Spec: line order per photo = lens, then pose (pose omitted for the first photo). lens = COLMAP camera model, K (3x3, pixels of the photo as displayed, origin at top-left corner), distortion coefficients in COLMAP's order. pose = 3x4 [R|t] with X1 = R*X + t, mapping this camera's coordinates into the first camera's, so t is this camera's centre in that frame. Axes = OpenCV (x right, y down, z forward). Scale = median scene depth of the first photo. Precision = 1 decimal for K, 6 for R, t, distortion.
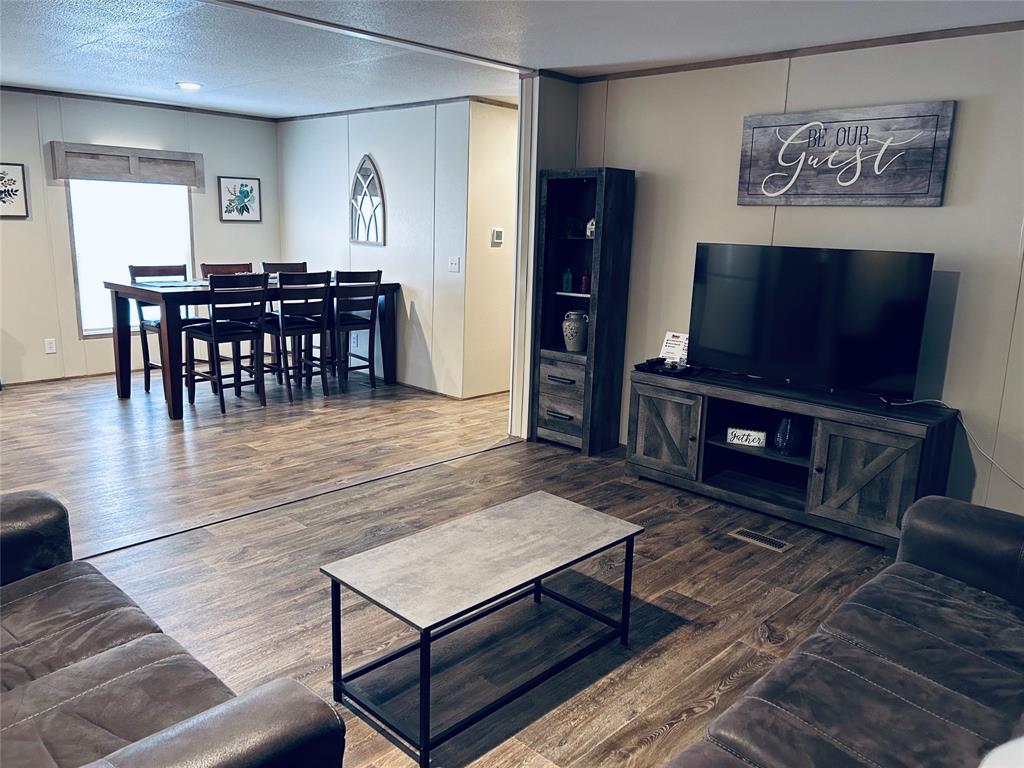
lens RADIAL K [[777.0, 0, 522.4], [0, 777.0, 382.1], [0, 0, 1]] dist [0.053833, -0.053038]
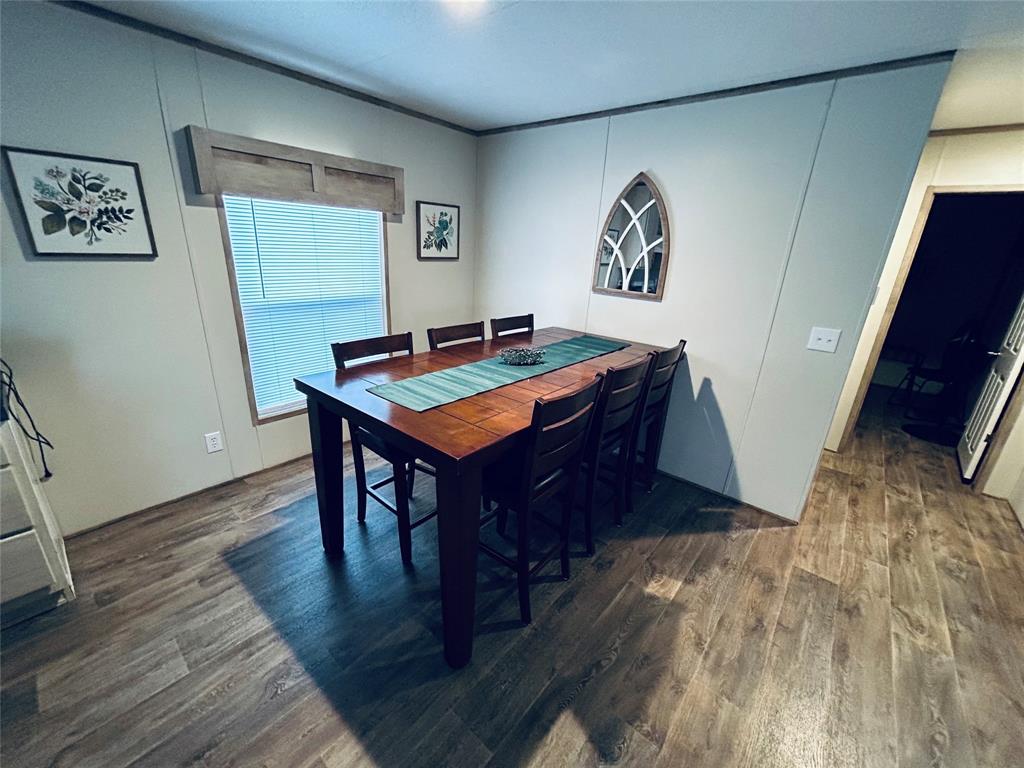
lens RADIAL K [[413.2, 0, 513.2], [0, 413.2, 385.5], [0, 0, 1]] dist [0.001538, 0.000094]
pose [[0.998228, 0.002026, 0.059472, -0.350247], [-0.009384, 0.992275, 0.123700, -0.144299], [-0.058762, -0.124039, 0.990536, 0.617614]]
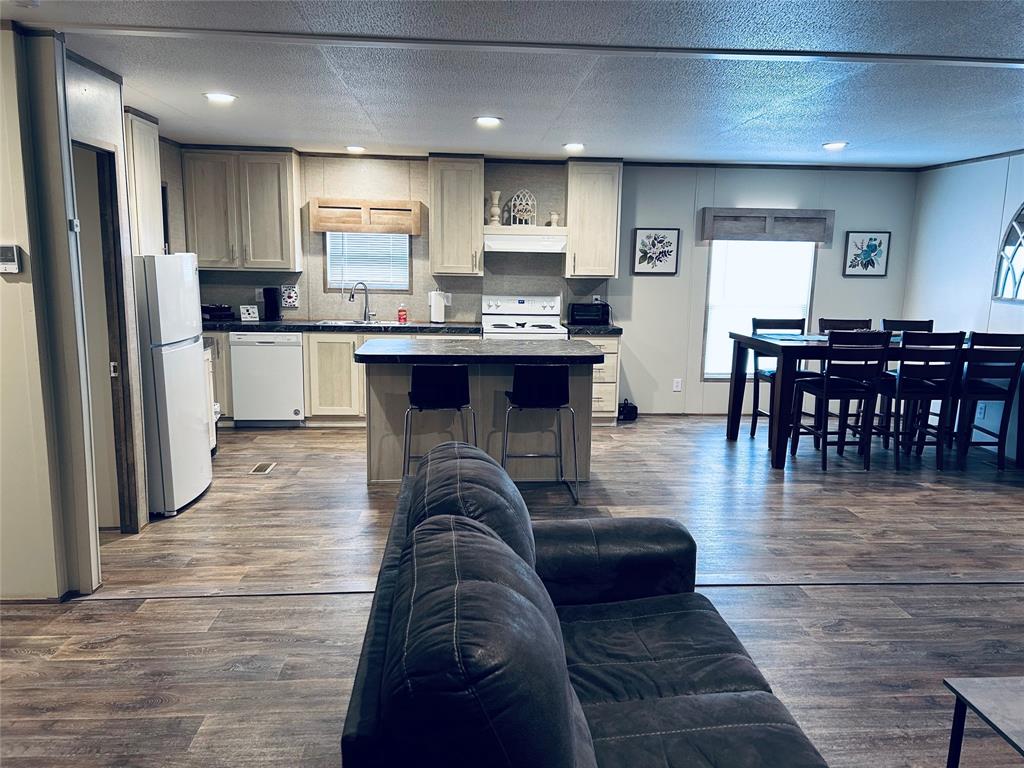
lens RADIAL K [[777.0, 0, 512.6], [0, 777.0, 382.7], [0, 0, 1]] dist [0.053833, -0.053038]
pose [[0.737287, 0.096024, -0.668720, -0.019556], [-0.138067, 0.990372, -0.010013, -0.004624], [0.661321, 0.099711, 0.743447, -0.000145]]
